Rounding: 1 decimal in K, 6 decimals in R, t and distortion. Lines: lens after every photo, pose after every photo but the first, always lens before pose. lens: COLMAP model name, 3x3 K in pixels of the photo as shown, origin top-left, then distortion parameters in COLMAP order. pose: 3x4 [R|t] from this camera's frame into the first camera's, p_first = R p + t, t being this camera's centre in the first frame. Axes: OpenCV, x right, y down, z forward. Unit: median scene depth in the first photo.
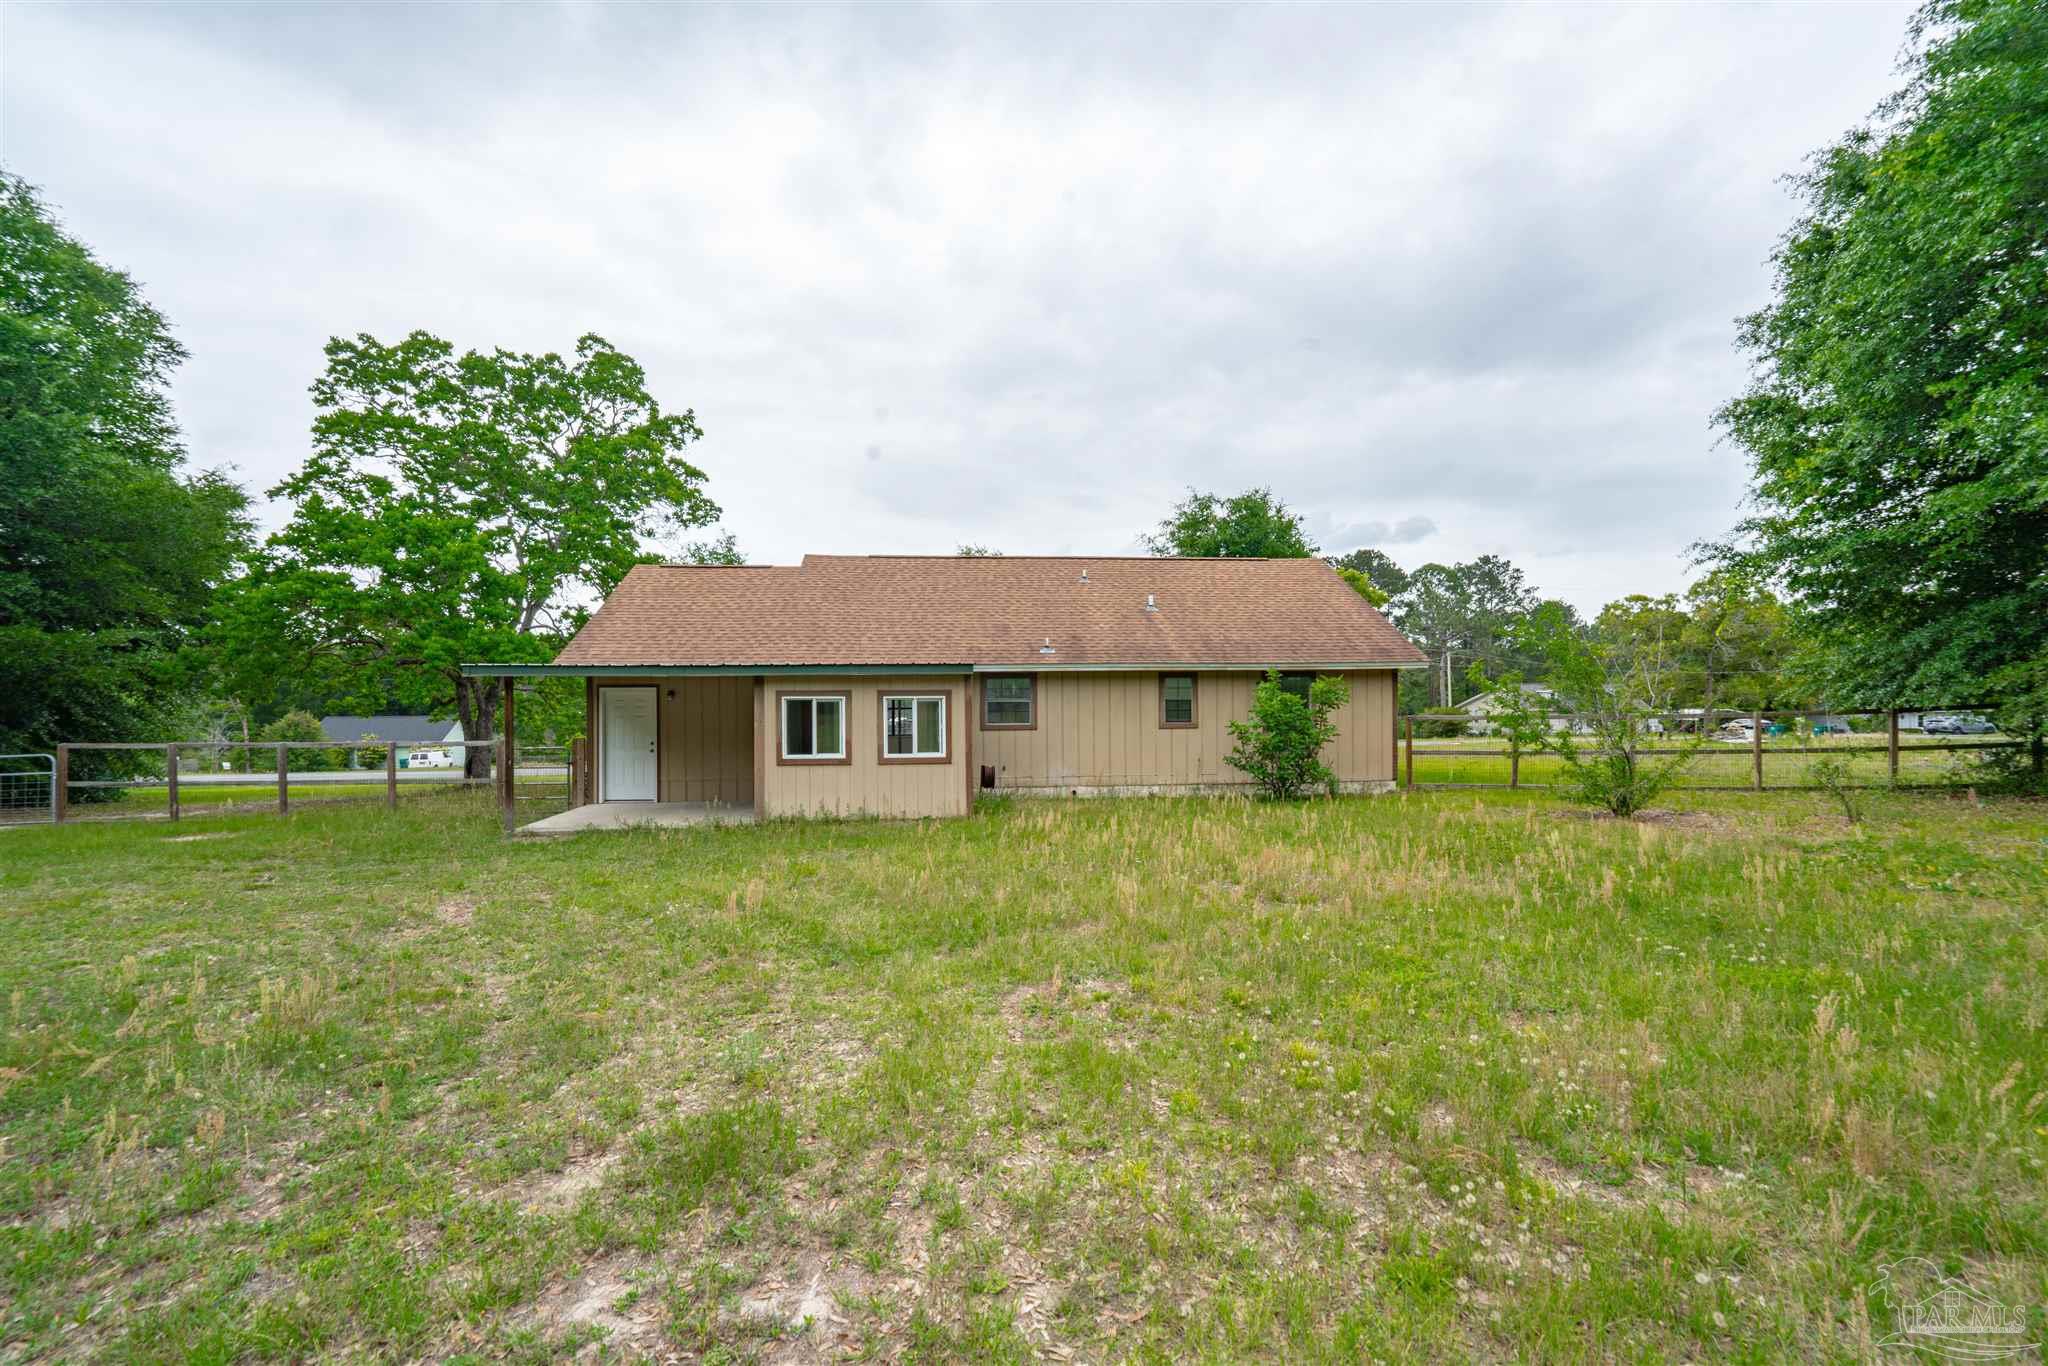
lens RADIAL K [[838.3, 0, 1028.1], [0, 838.3, 680.1], [0, 0, 1]] dist [-0.002468, -0.000520]
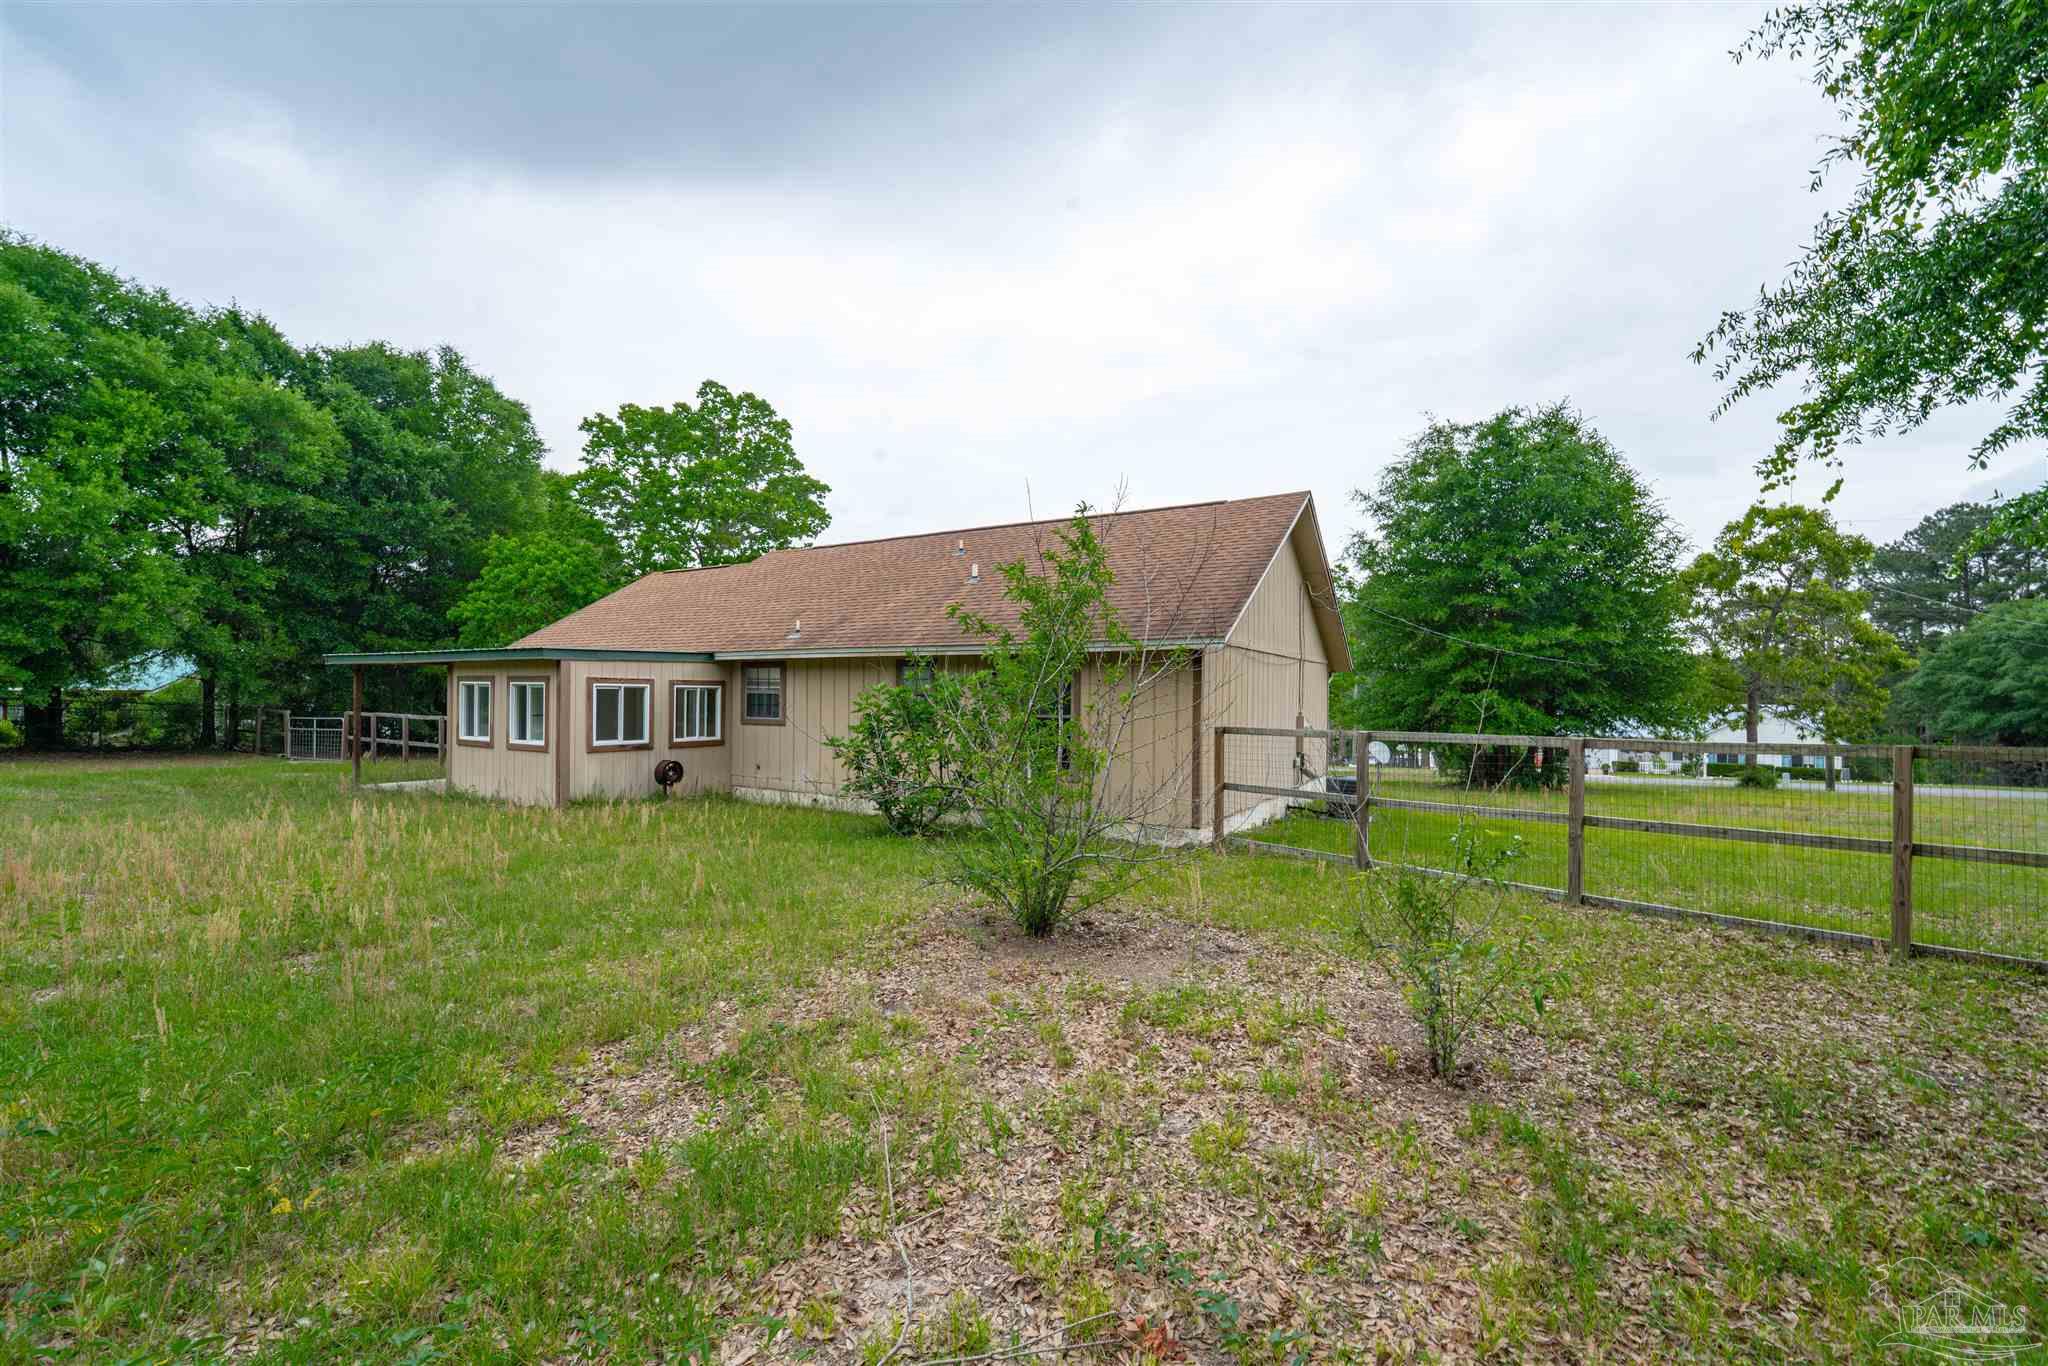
lens RADIAL K [[838.3, 0, 1028.1], [0, 838.3, 680.1], [0, 0, 1]] dist [-0.002468, -0.000520]
pose [[0.832140, 0.003385, -0.554555, 0.747635], [-0.006555, 0.999972, -0.003733, 0.014032], [0.554527, 0.006741, 0.832139, 0.416064]]
